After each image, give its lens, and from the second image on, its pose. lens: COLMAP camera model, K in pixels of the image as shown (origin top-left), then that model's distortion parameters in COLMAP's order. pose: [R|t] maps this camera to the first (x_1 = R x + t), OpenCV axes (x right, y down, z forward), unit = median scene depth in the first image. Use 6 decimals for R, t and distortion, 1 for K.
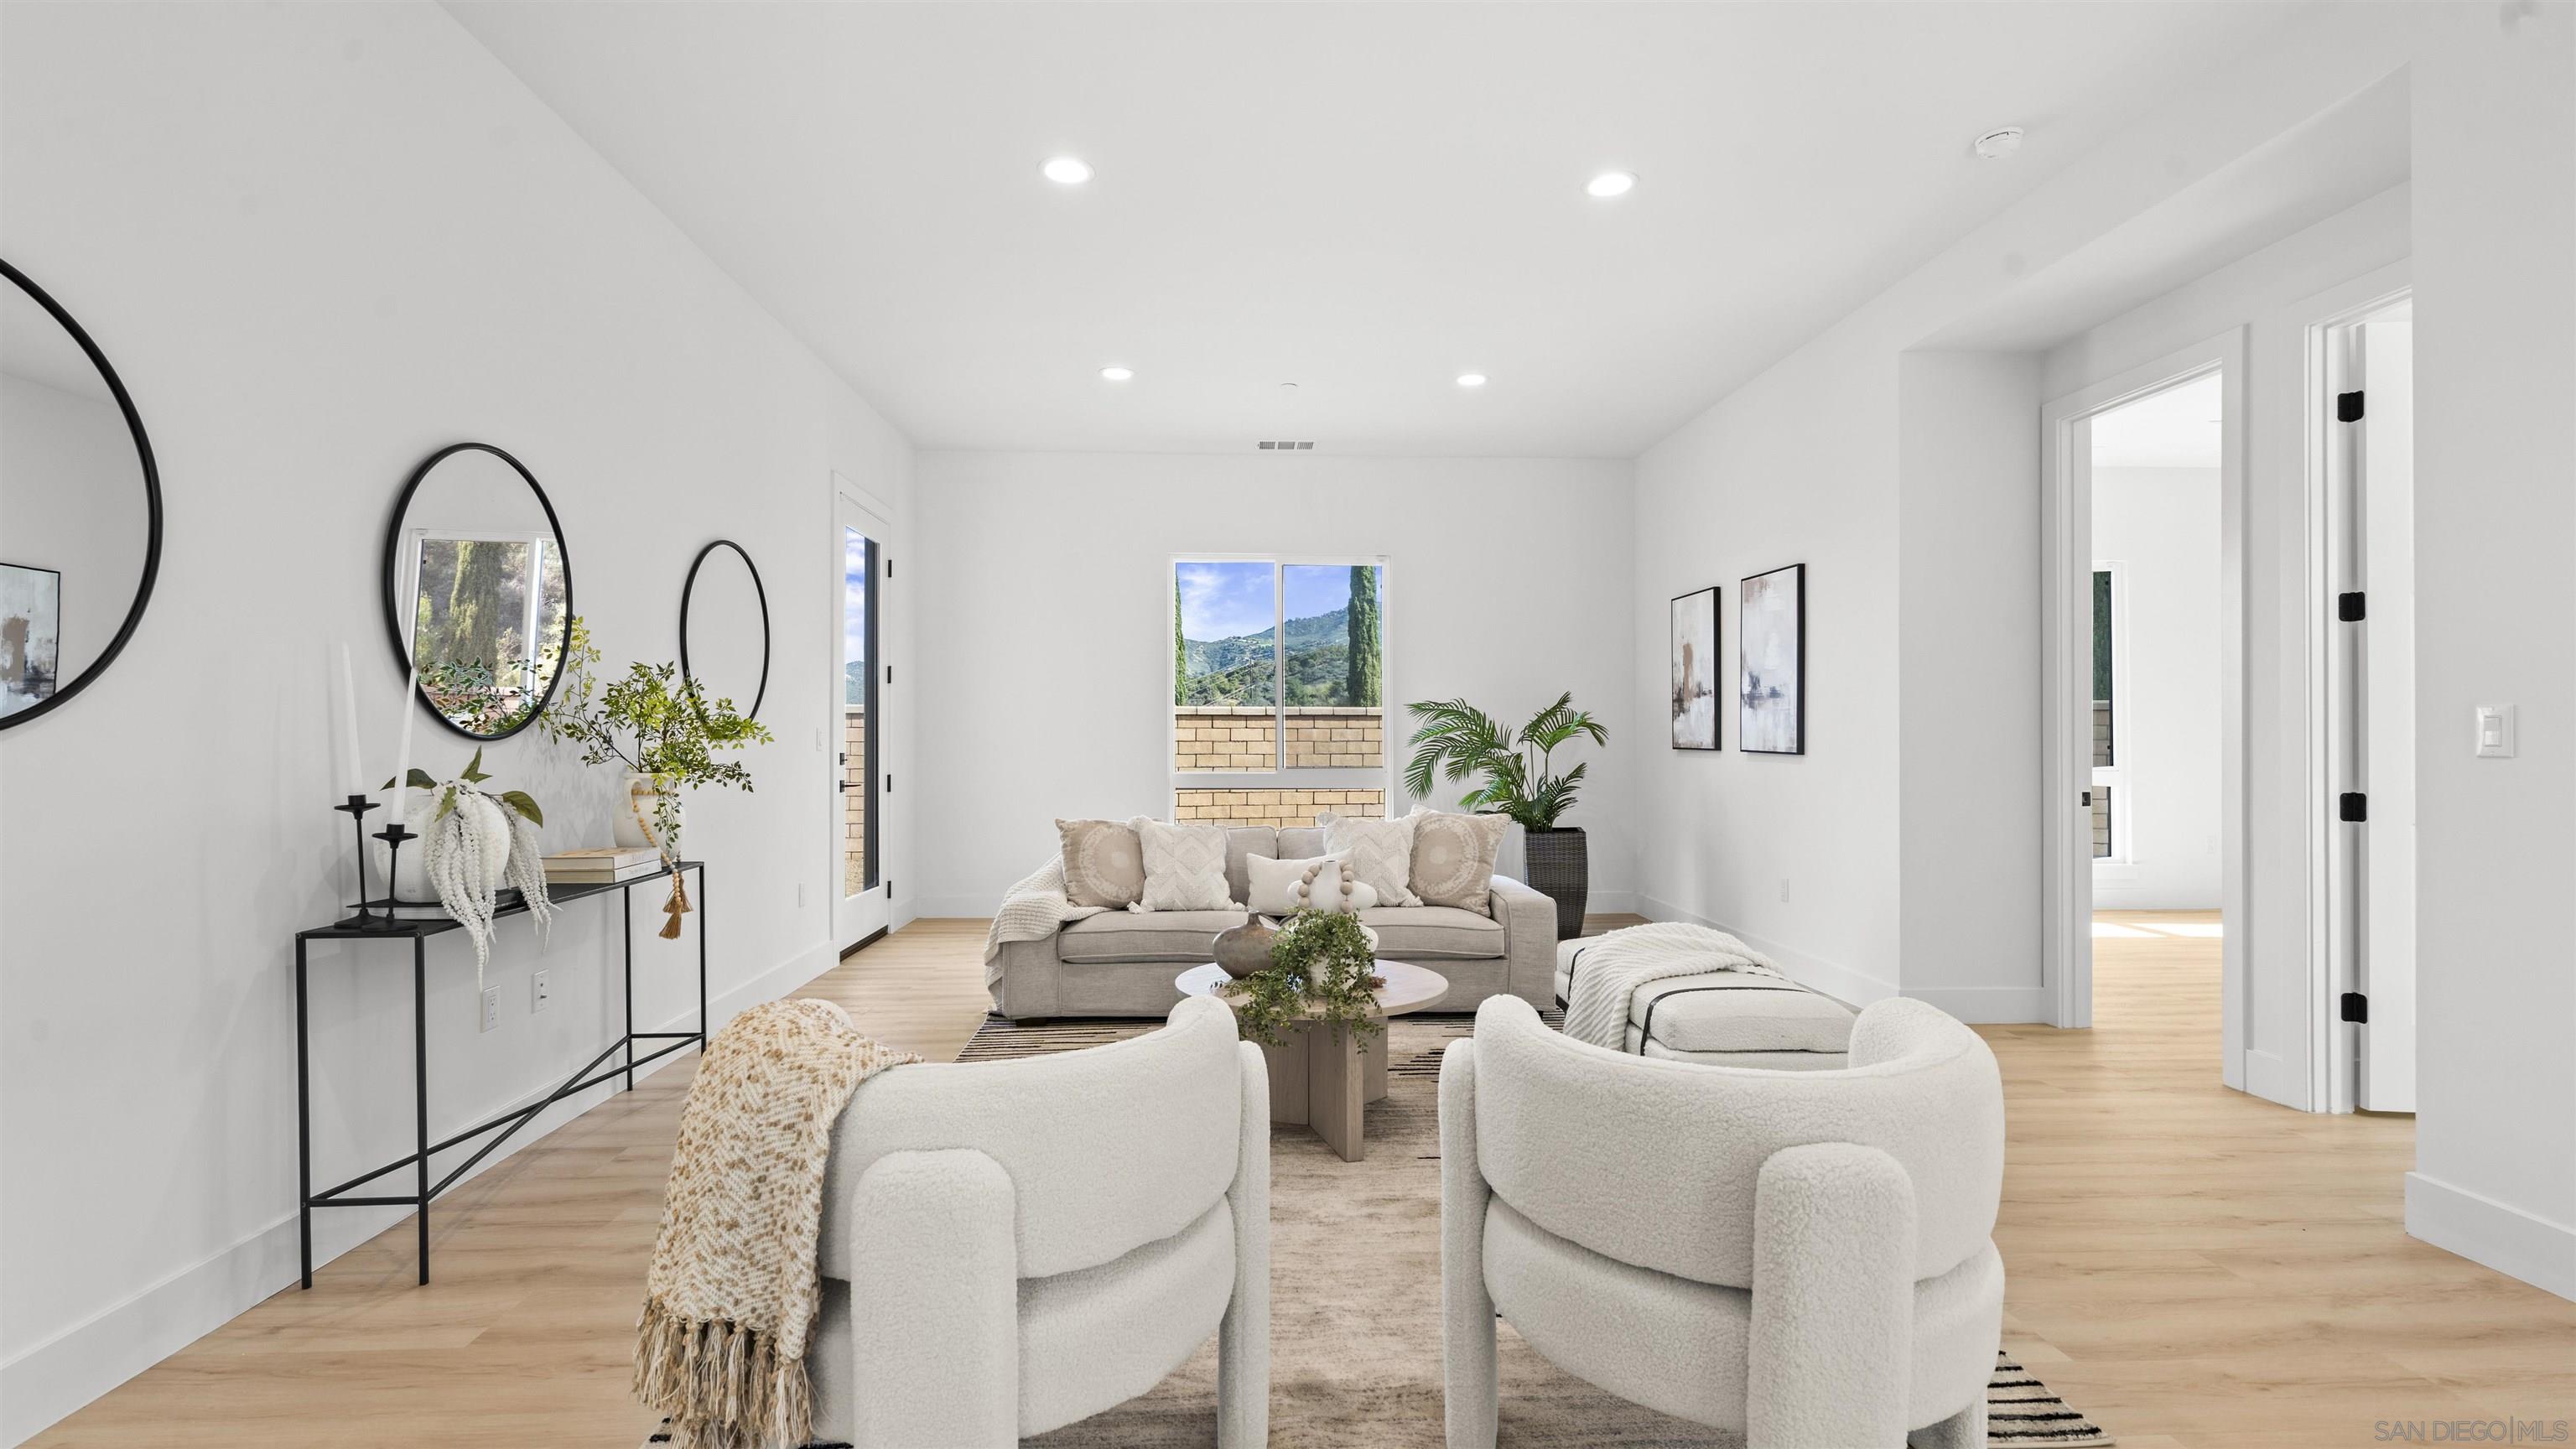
lens RADIAL K [[1147.2, 0, 1286.1], [0, 1147.2, 732.2], [0, 0, 1]] dist [0.001263, 0.000550]
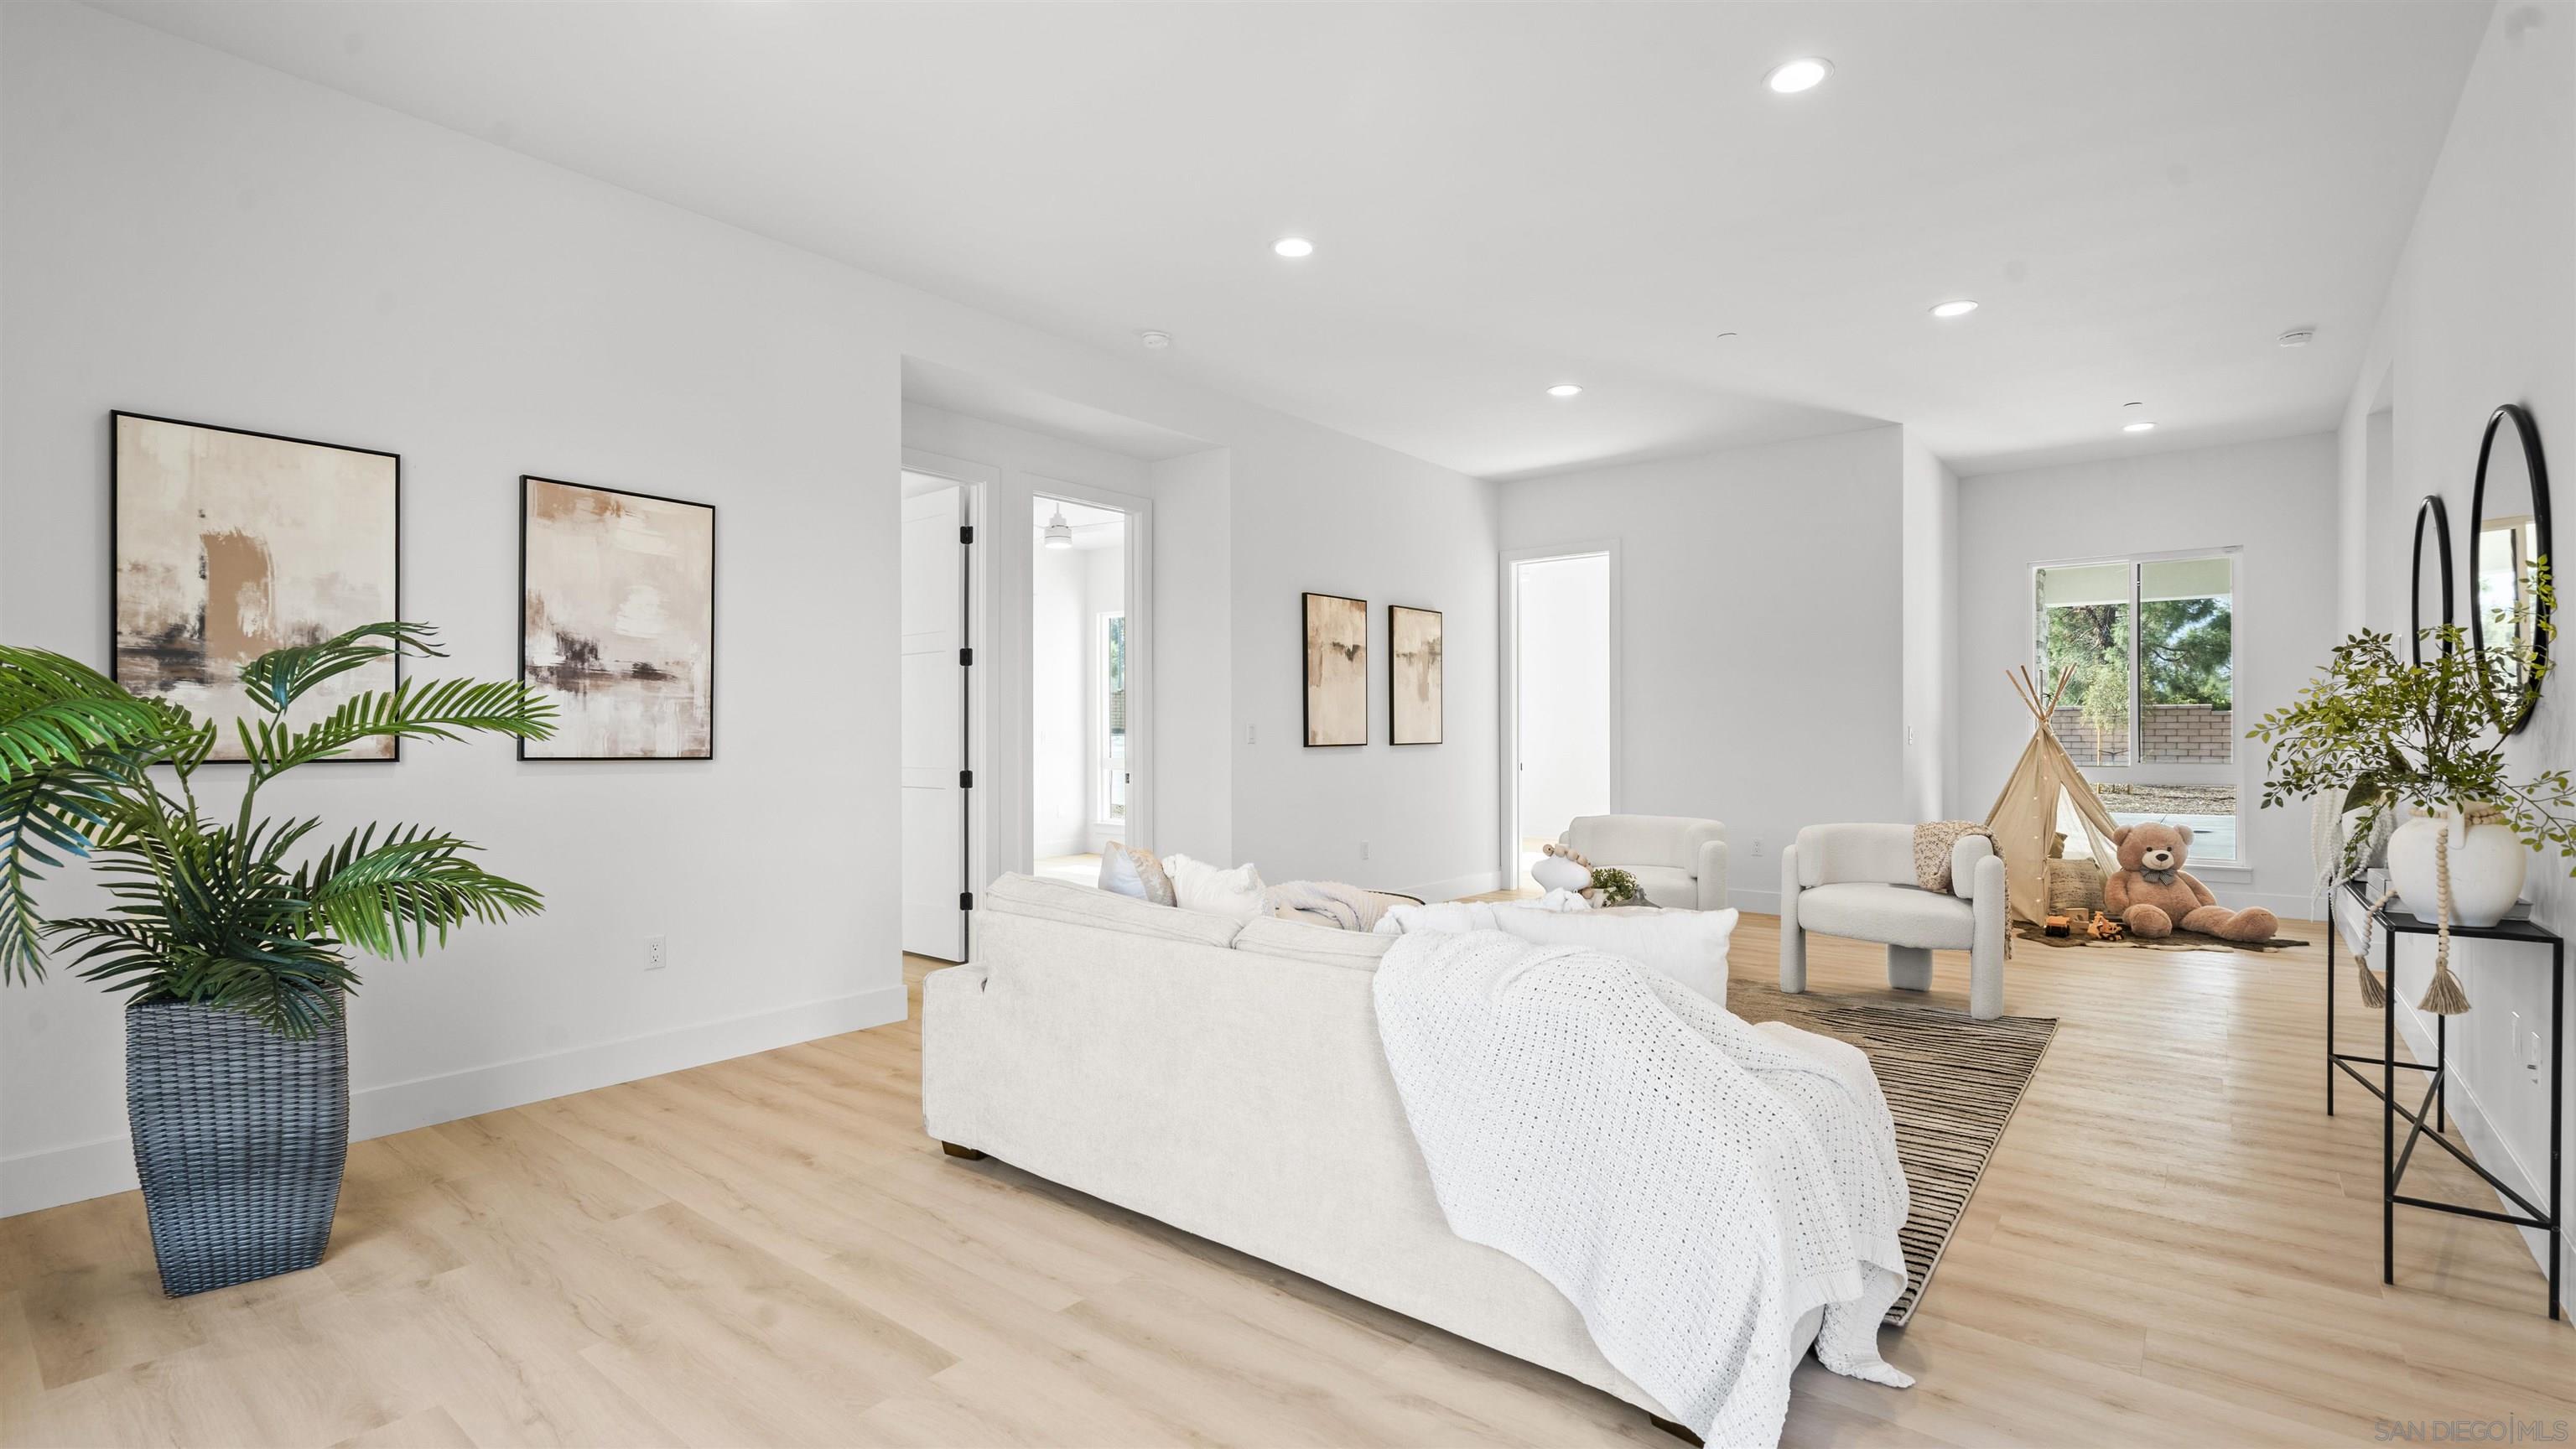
lens RADIAL K [[1154.5, 0, 1289.3], [0, 1154.5, 742.6], [0, 0, 1]] dist [0.001153, 0.000290]
pose [[-0.748022, 0.004552, 0.663658, -0.348024], [0.006367, 0.999980, 0.000318, 0.010913], [-0.663643, 0.004463, -0.748036, 1.359980]]
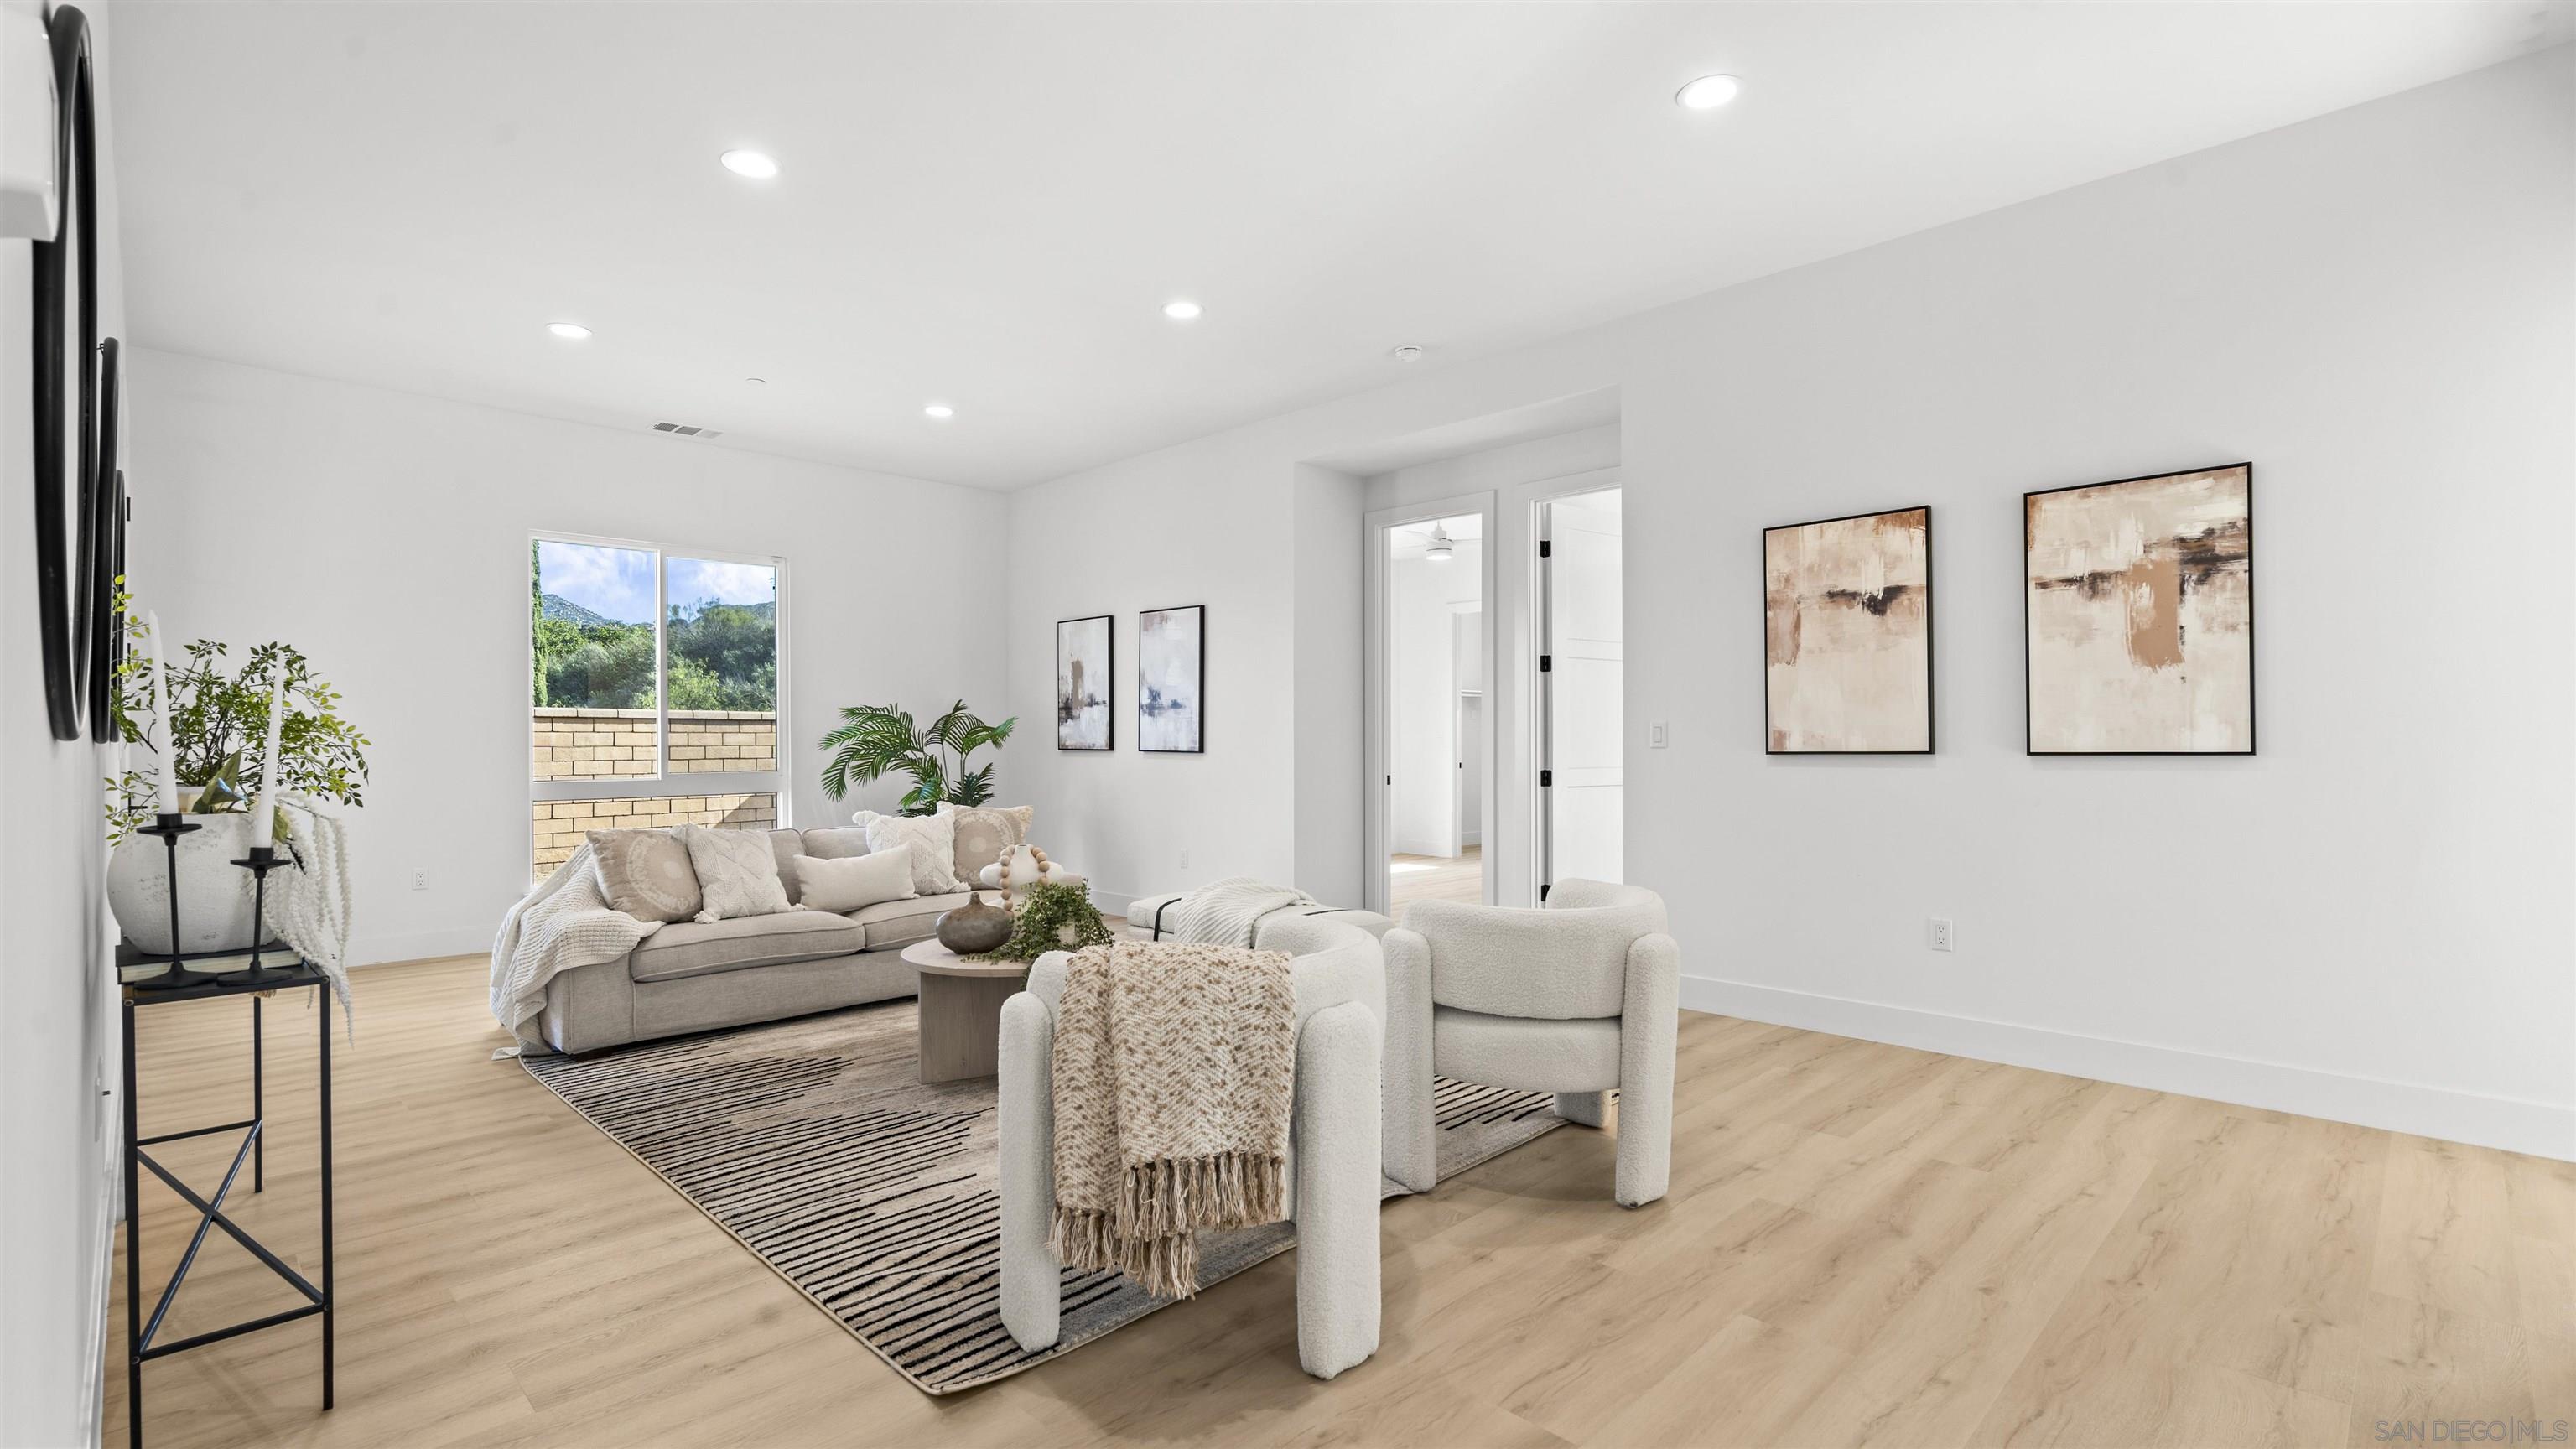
lens RADIAL K [[1148.4, 0, 1247.3], [0, 1148.4, 742.6], [0, 0, 1]] dist [0.002251, 0.000177]
pose [[0.759057, -0.003217, 0.651016, -0.370501], [0.000216, 0.999989, 0.004690, 0.002111], [-0.651024, -0.003420, 0.759050, -0.020832]]
